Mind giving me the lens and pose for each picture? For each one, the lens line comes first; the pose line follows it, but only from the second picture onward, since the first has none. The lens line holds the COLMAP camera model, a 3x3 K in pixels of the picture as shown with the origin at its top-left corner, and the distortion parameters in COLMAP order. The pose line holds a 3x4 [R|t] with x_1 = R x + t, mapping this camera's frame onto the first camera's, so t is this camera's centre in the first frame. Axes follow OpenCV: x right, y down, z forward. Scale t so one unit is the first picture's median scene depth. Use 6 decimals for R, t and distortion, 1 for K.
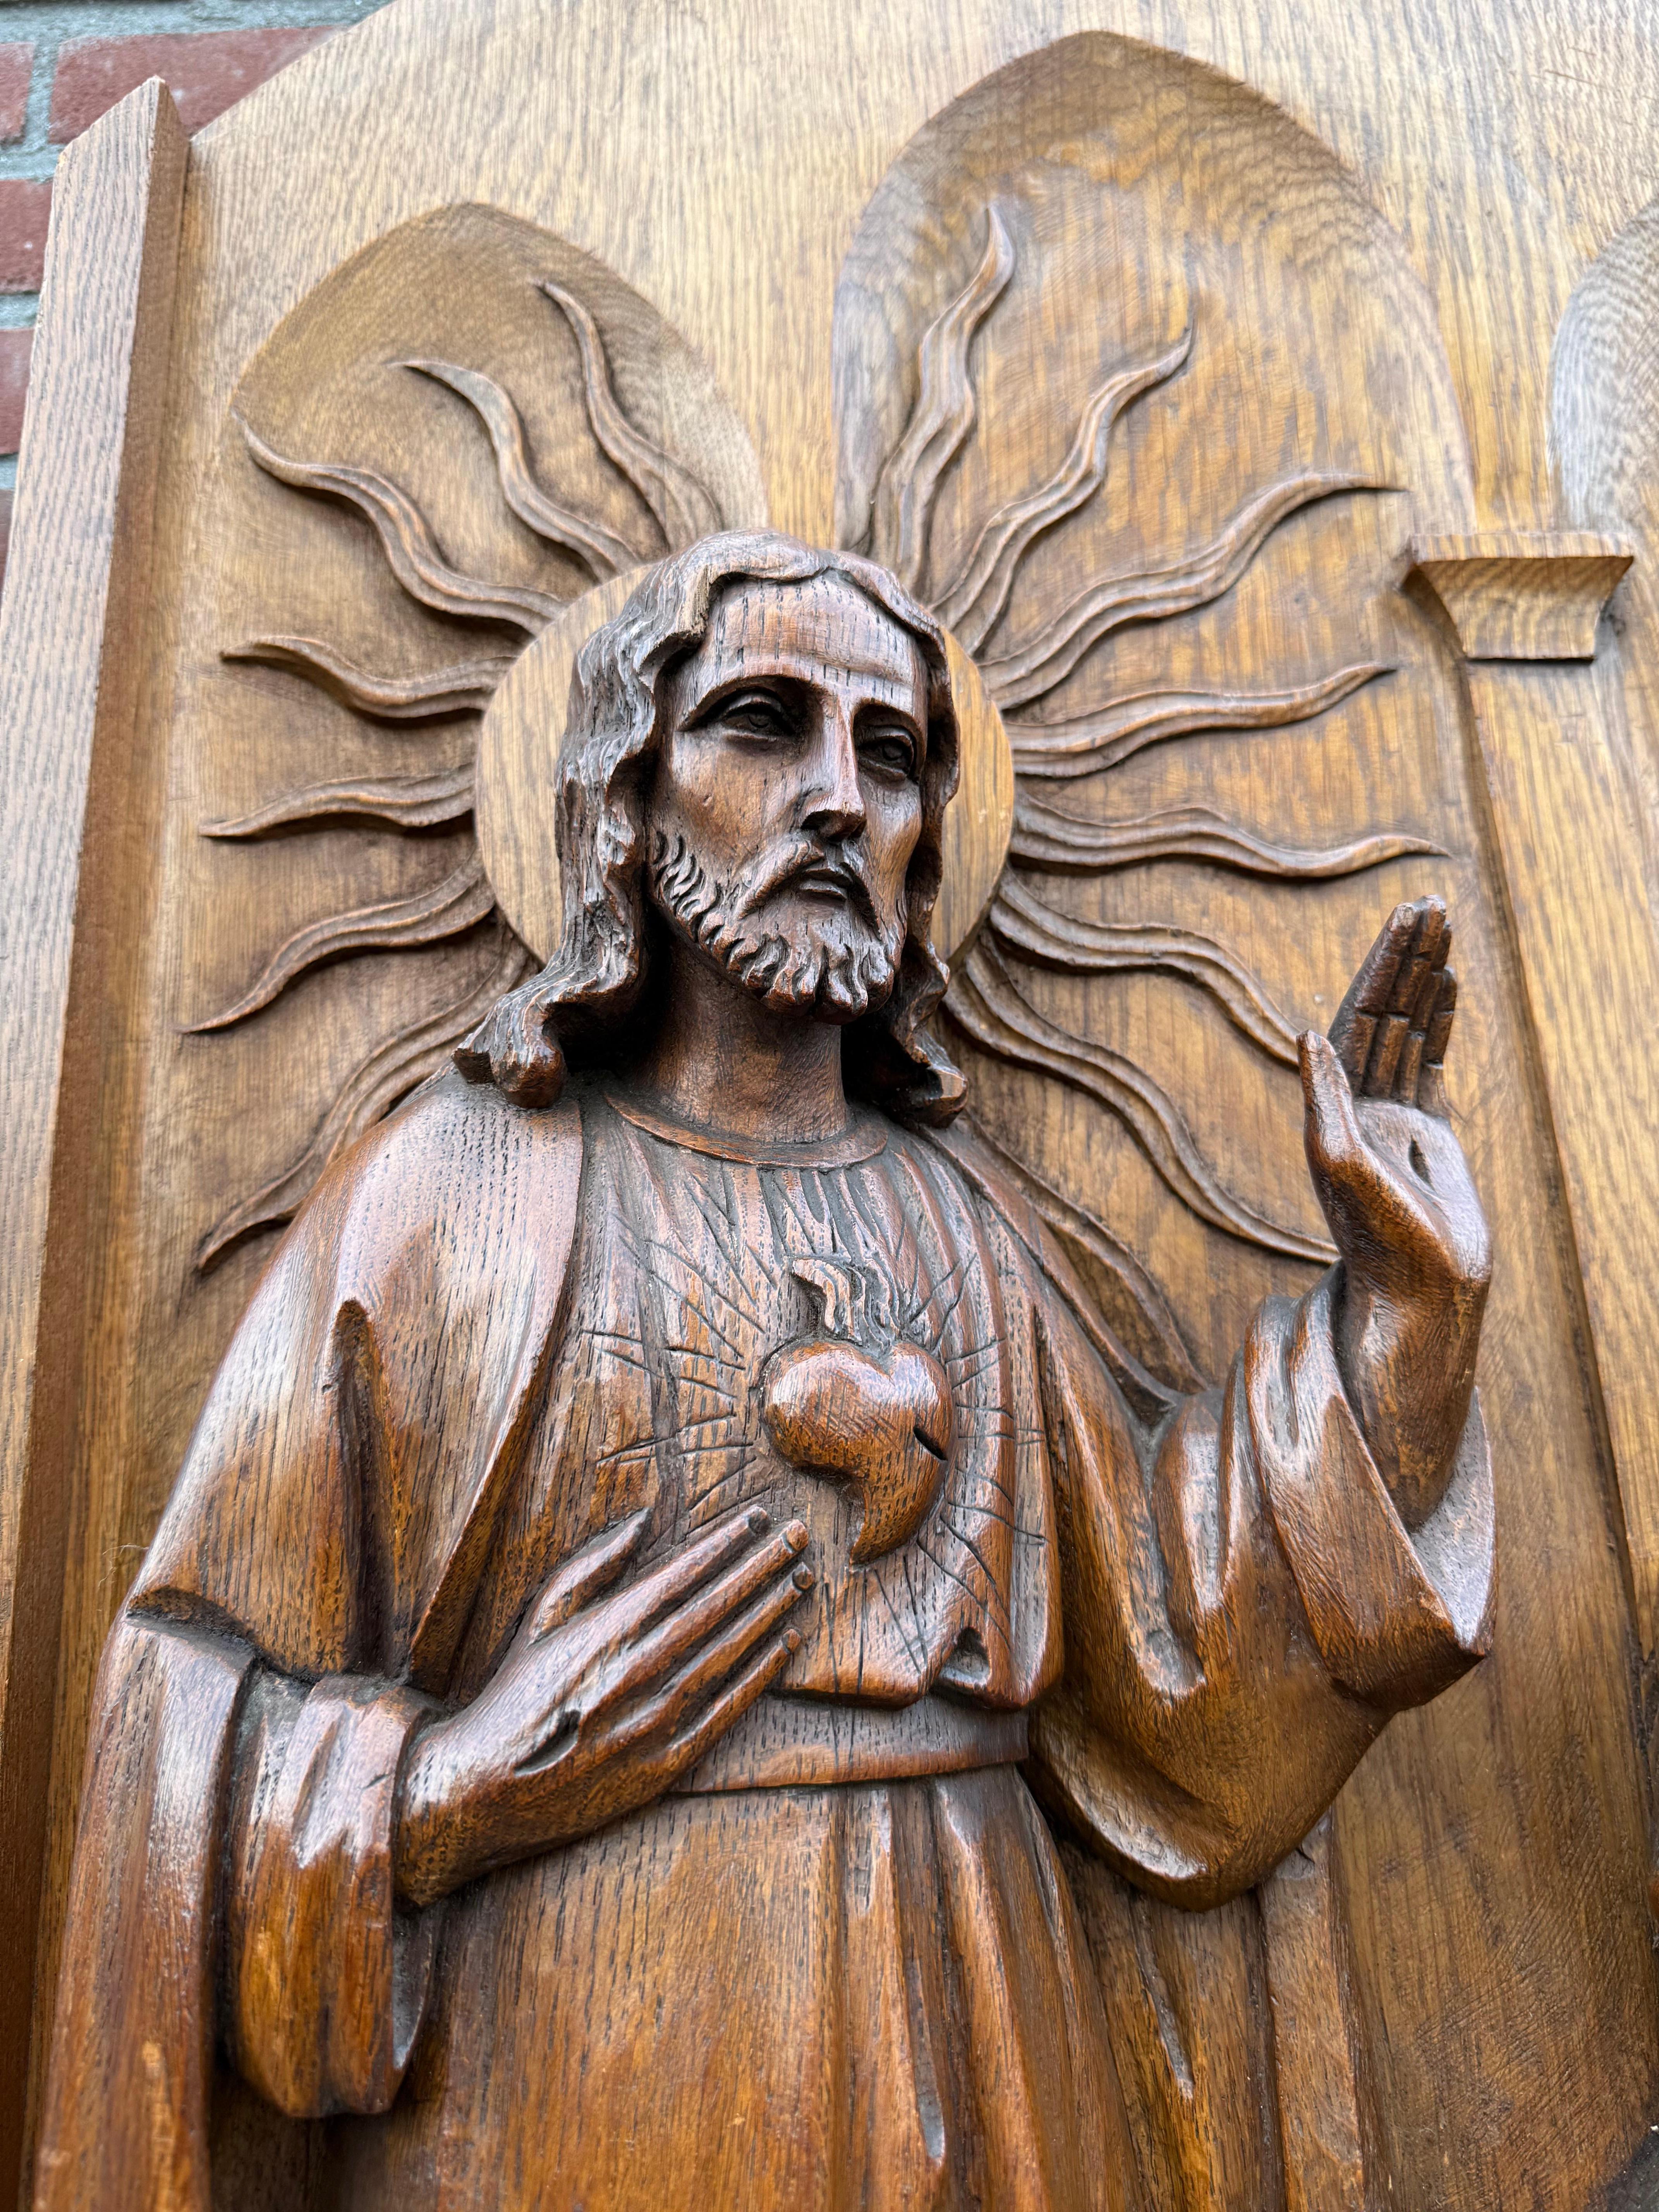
lens RADIAL K [[1629.8, 0, 829.5], [0, 1629.8, 1106.0], [0, 0, 1]] dist [0.067984, -0.132140]
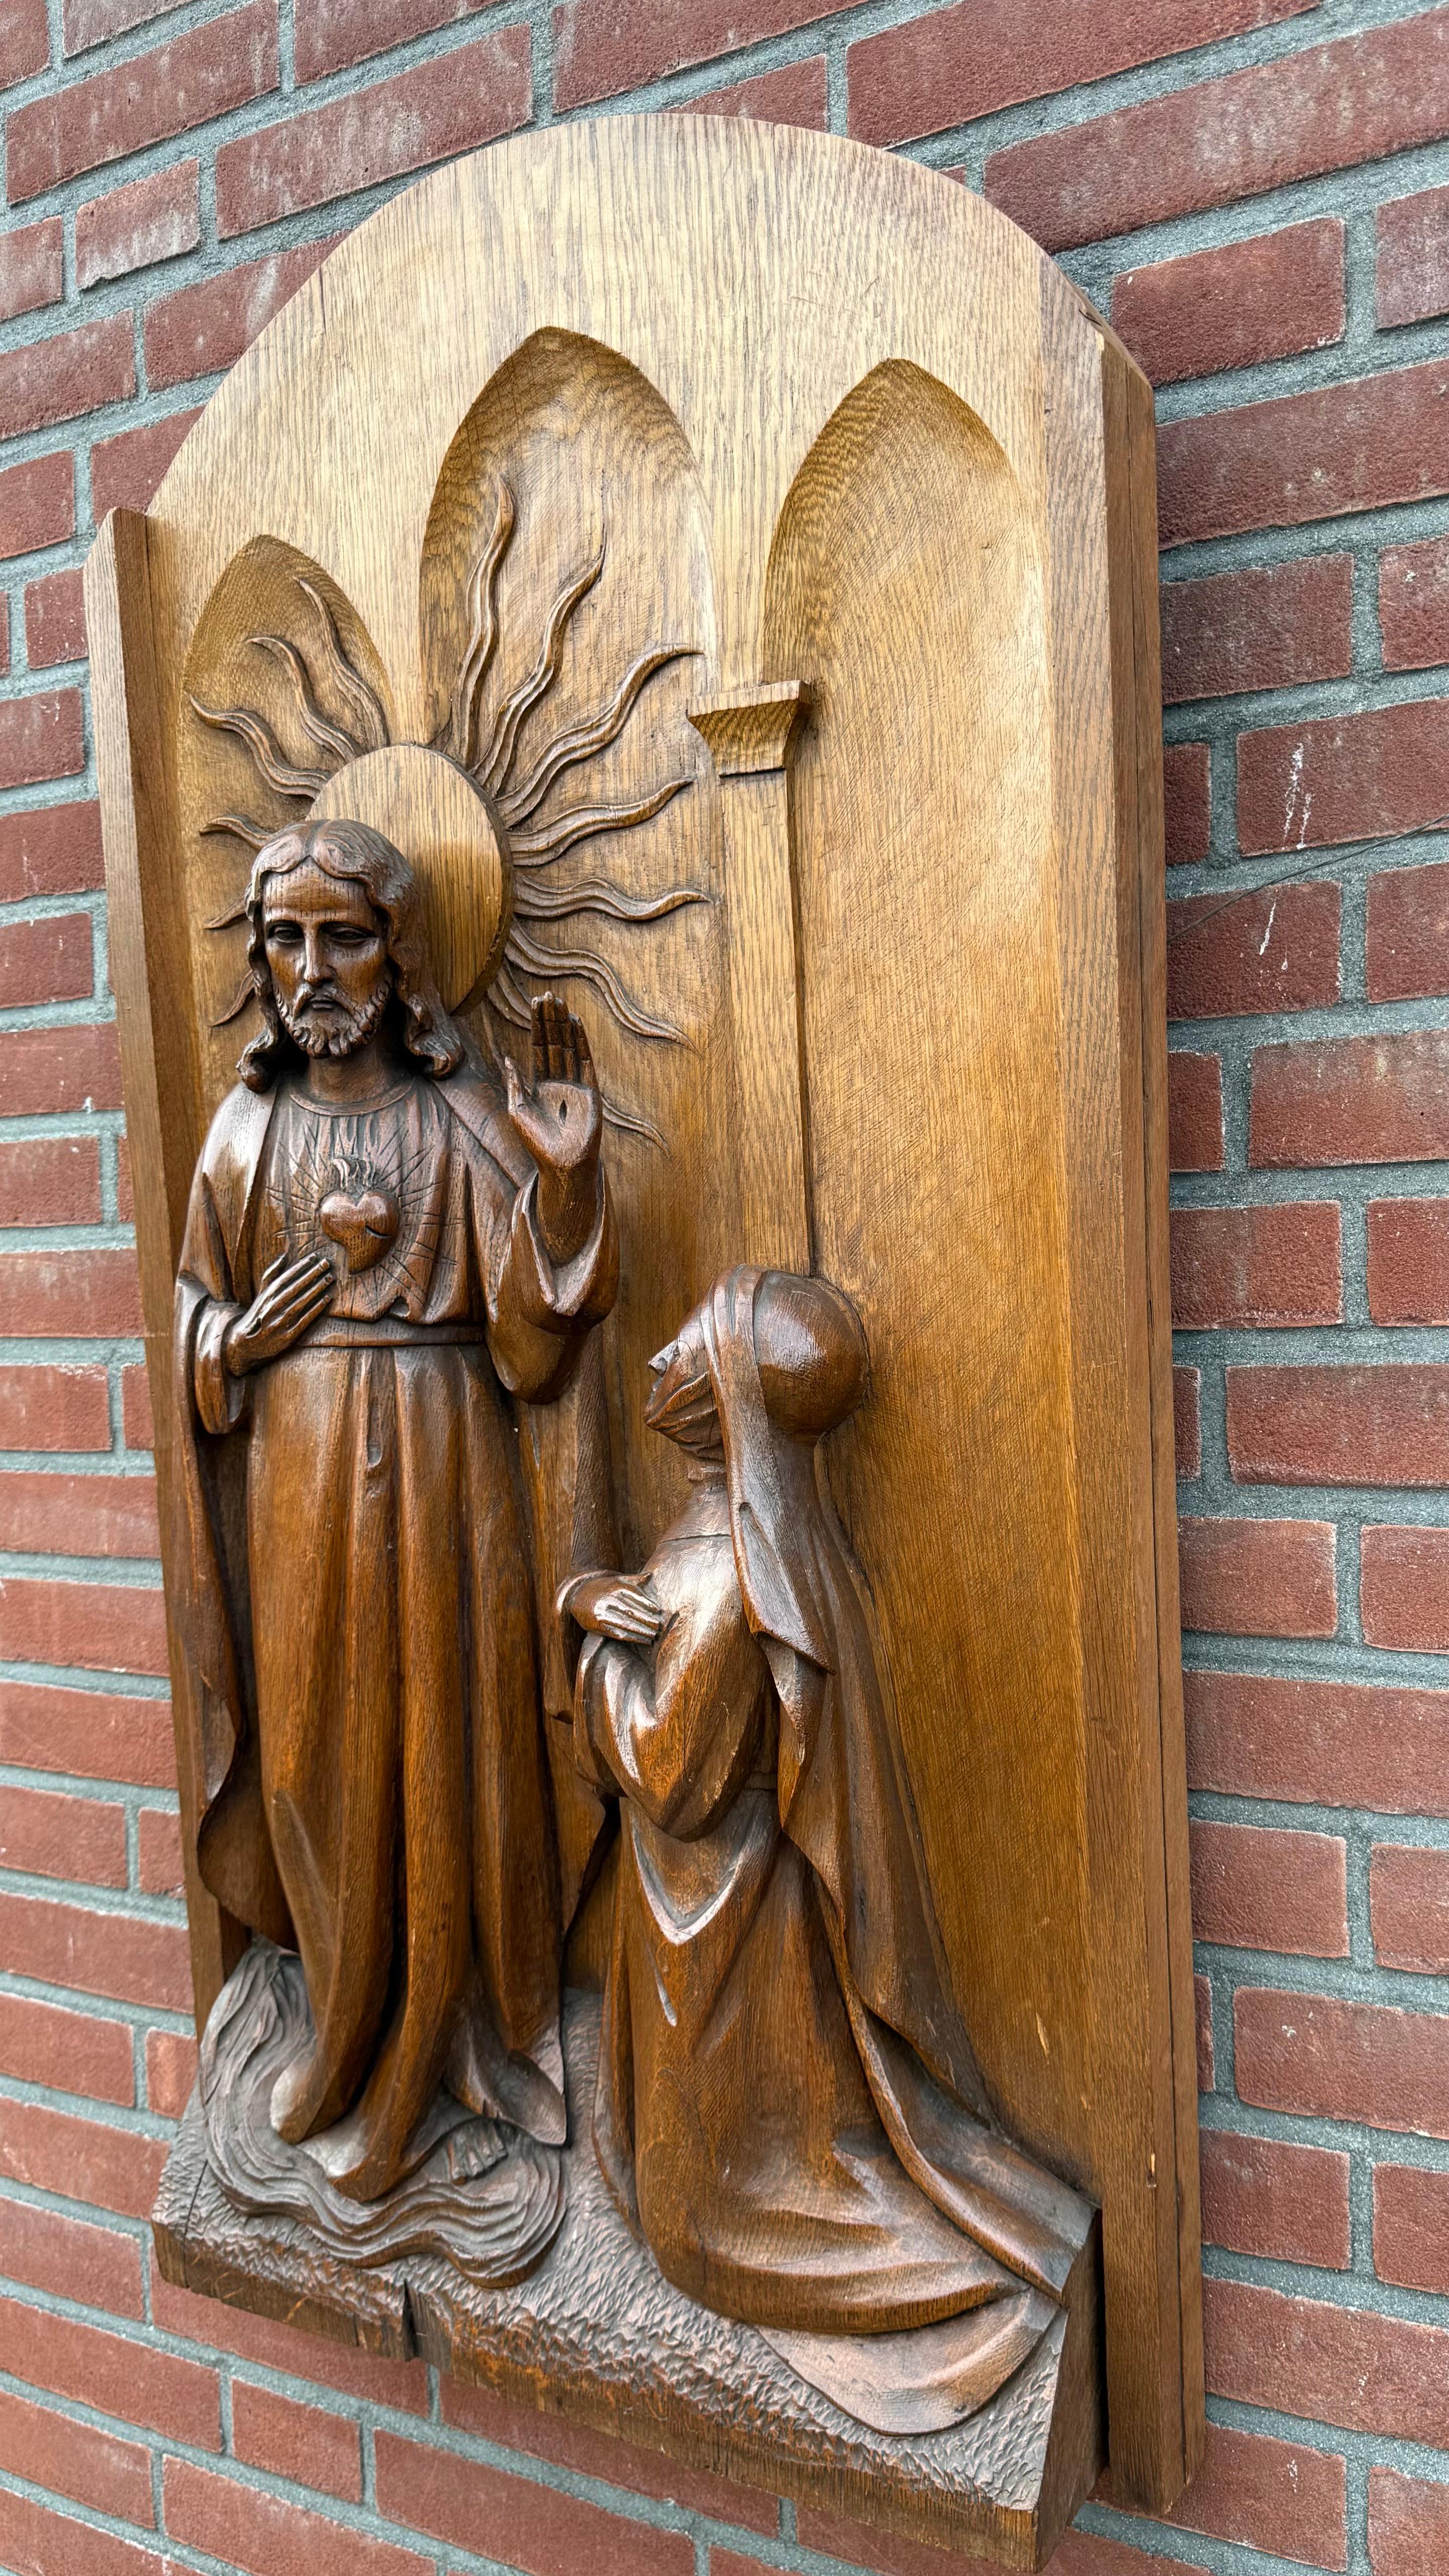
lens RADIAL K [[2049.5, 0, 812.1], [0, 2049.5, 1418.3], [0, 0, 1]] dist [0.131015, -0.249184]
pose [[0.858723, 0.076429, -0.506709, 1.777730], [0.142087, 0.914532, 0.378738, -0.505915], [0.492348, -0.397228, 0.774470, -1.007698]]
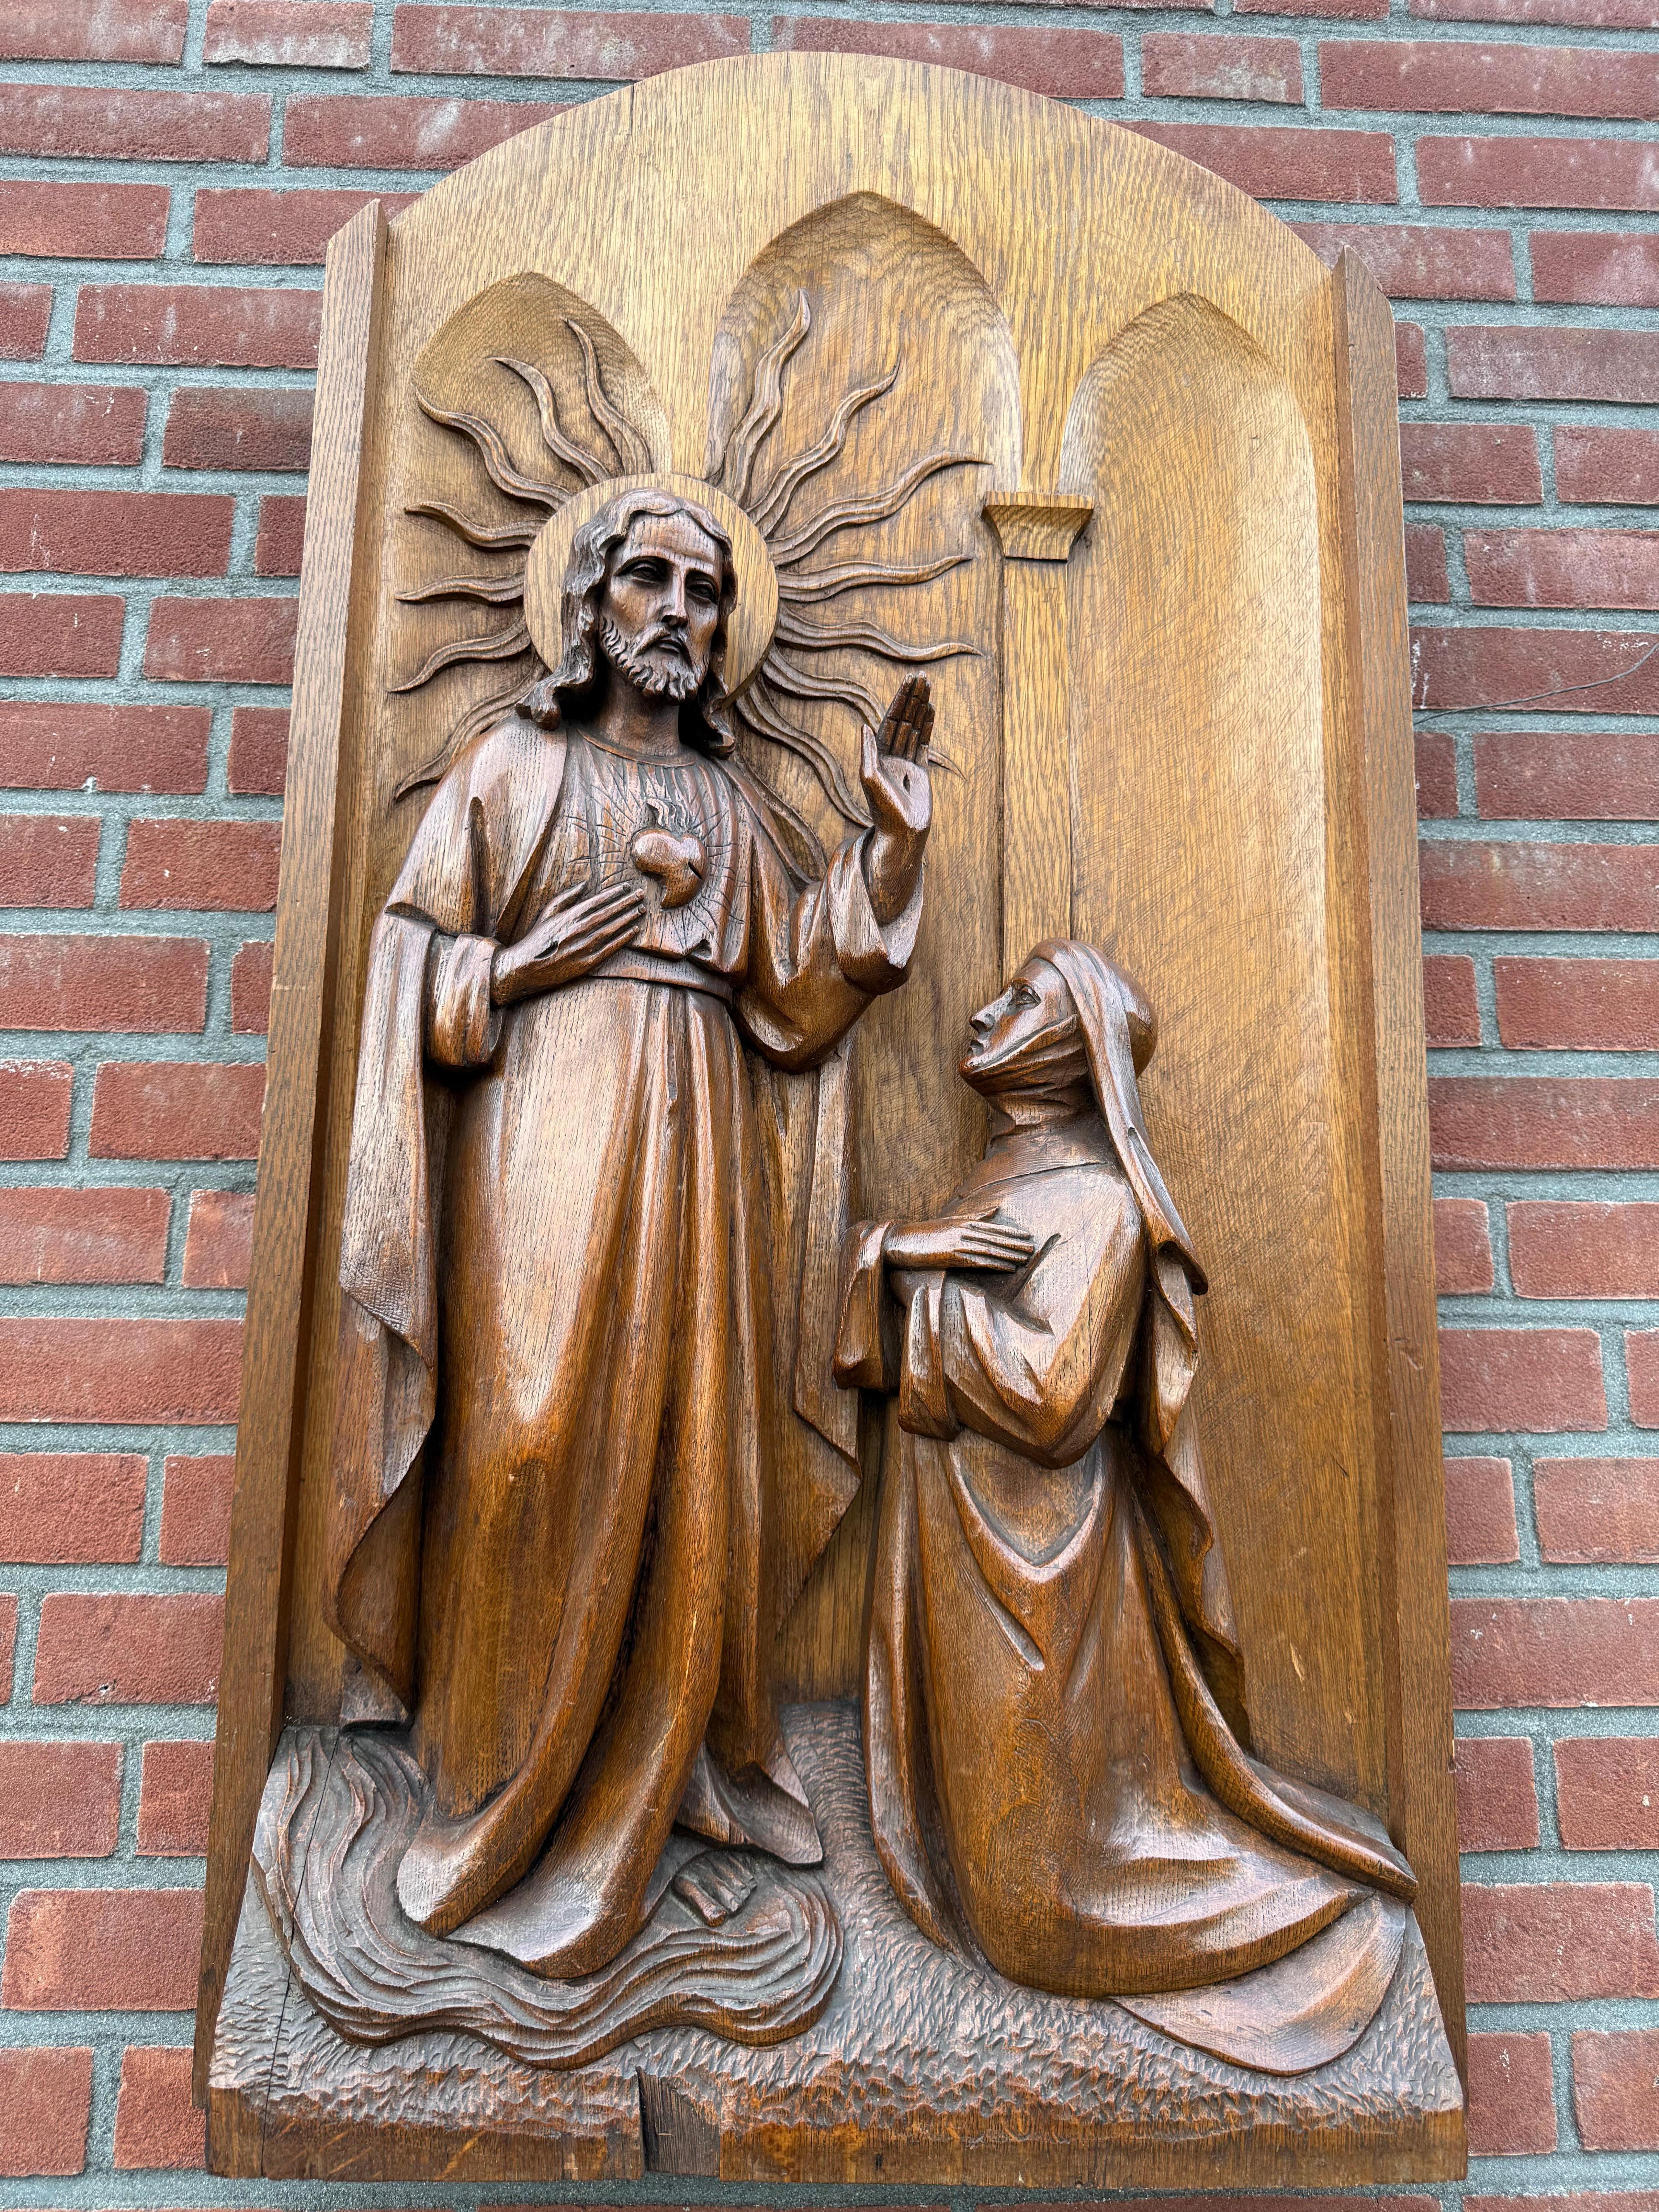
lens RADIAL K [[1591.4, 0, 823.0], [0, 1591.4, 1101.3], [0, 0, 1]] dist [0.104202, -0.177501]
pose [[0.997321, 0.071241, 0.016582, 0.189167], [-0.072857, 0.987624, 0.138889, 0.152314], [-0.006482, -0.139726, 0.990169, -1.197128]]
